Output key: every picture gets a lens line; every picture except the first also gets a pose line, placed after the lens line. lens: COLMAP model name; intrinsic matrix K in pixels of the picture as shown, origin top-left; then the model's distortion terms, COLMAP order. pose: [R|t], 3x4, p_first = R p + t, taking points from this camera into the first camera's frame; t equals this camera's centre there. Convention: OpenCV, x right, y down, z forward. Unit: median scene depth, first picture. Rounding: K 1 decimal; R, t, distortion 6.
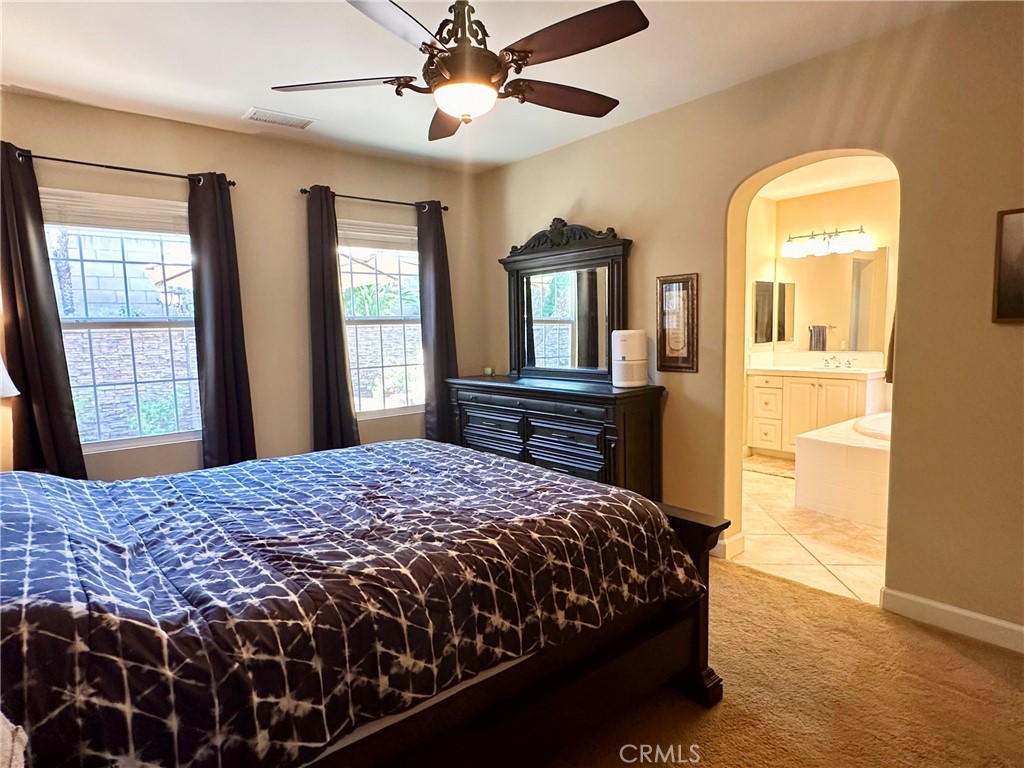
lens RADIAL K [[591.0, 0, 508.0], [0, 591.0, 386.8], [0, 0, 1]] dist [-0.008206, -0.000962]
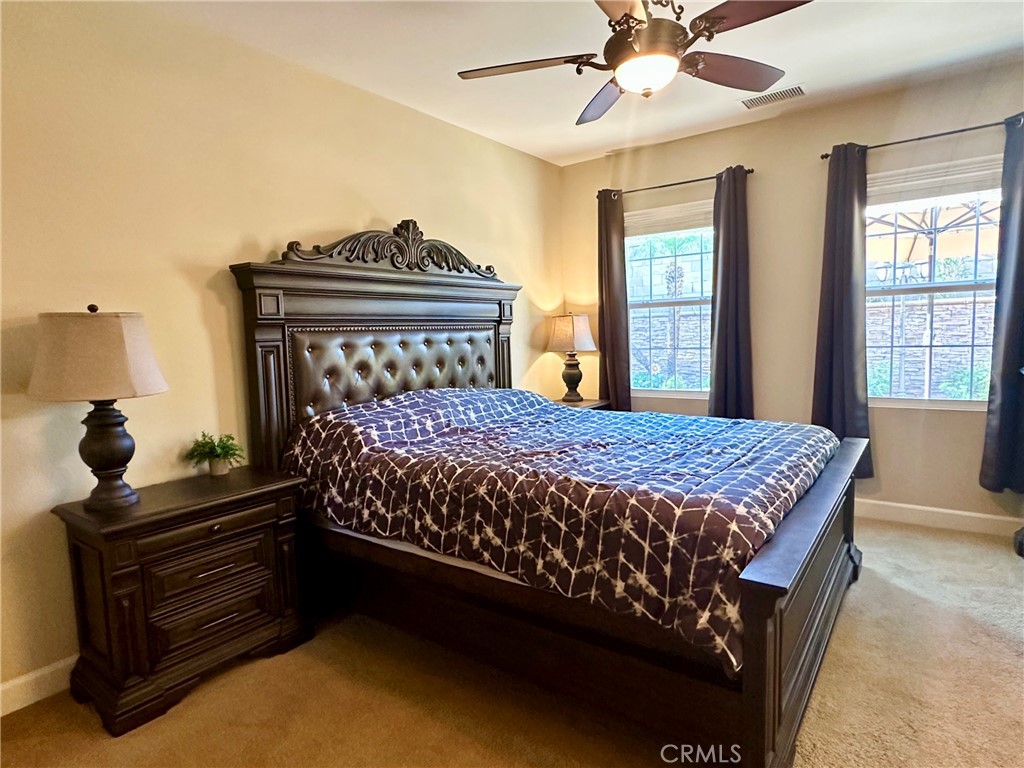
lens RADIAL K [[591.0, 0, 507.2], [0, 591.0, 385.8], [0, 0, 1]] dist [-0.008206, -0.000962]
pose [[0.232238, 0.103300, -0.967158, 0.891119], [-0.067646, 0.993652, 0.089886, -0.027523], [0.970304, 0.044550, 0.237751, 0.537355]]
